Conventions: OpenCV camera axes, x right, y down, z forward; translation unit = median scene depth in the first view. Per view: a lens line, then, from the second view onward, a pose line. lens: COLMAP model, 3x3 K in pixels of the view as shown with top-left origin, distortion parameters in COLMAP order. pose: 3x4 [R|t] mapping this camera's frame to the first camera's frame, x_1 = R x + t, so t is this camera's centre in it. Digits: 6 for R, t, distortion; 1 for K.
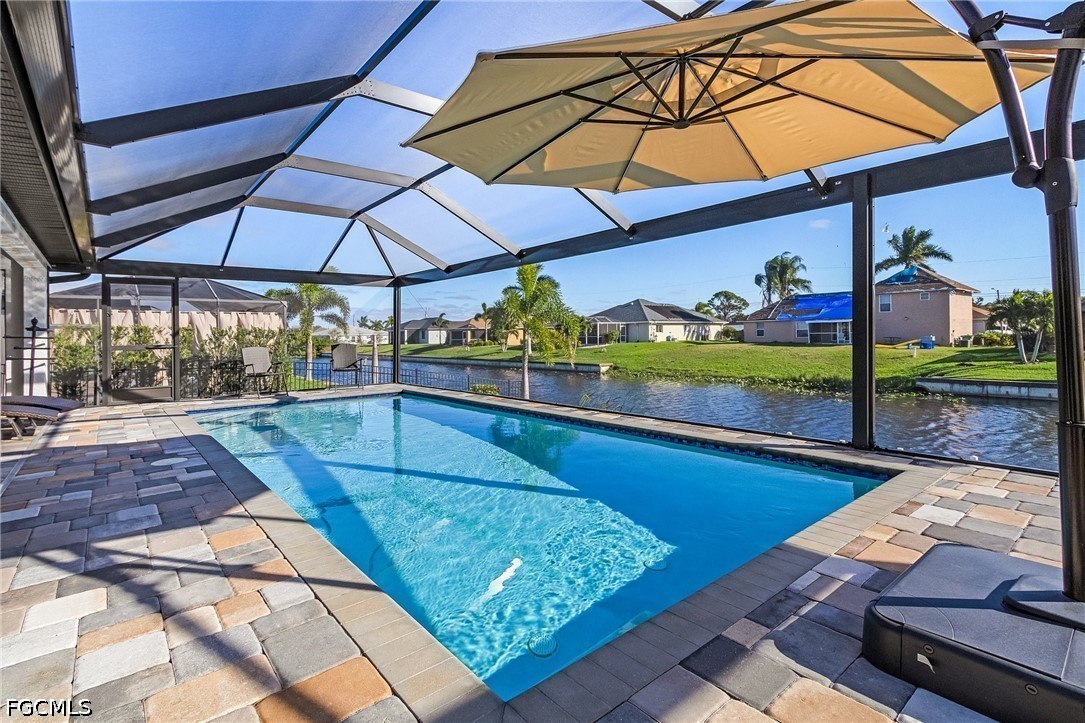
lens RADIAL K [[513.2, 0, 533.9], [0, 513.2, 357.5], [0, 0, 1]] dist [0.002519, -0.000108]
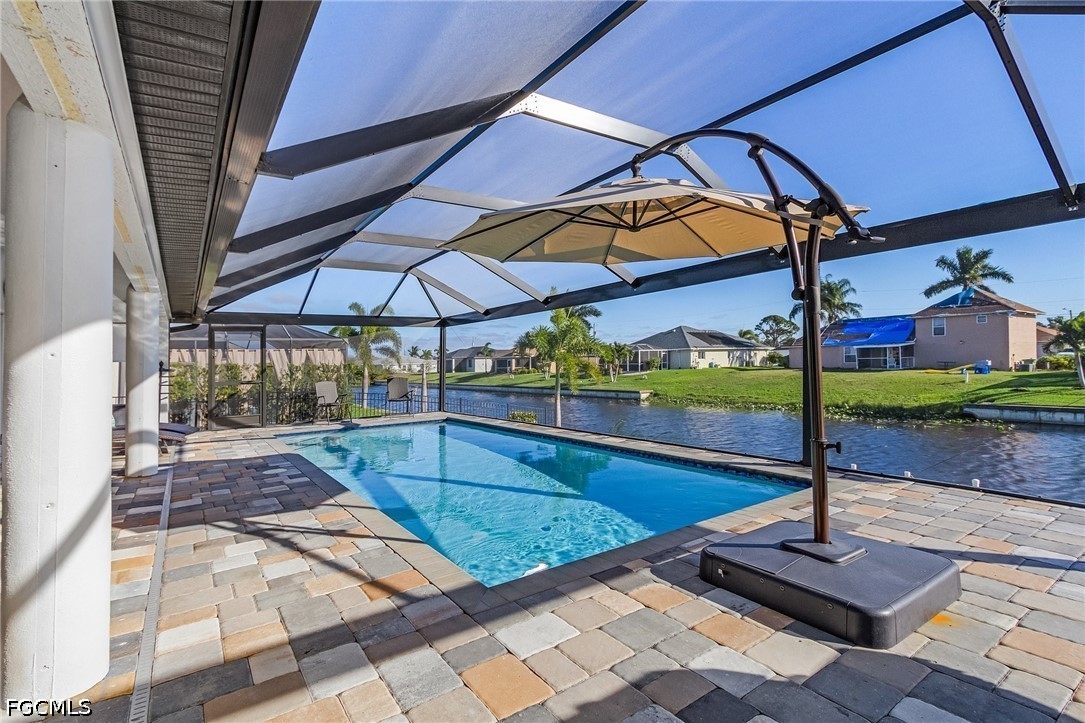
lens RADIAL K [[503.6, 0, 542.5], [0, 503.6, 361.5], [0, 0, 1]] dist [0.000350, -0.000079]
pose [[0.997527, -0.008023, -0.069827, 0.034512], [0.004841, 0.998947, -0.045632, -0.008740], [0.070119, 0.045181, 0.996515, -0.107044]]
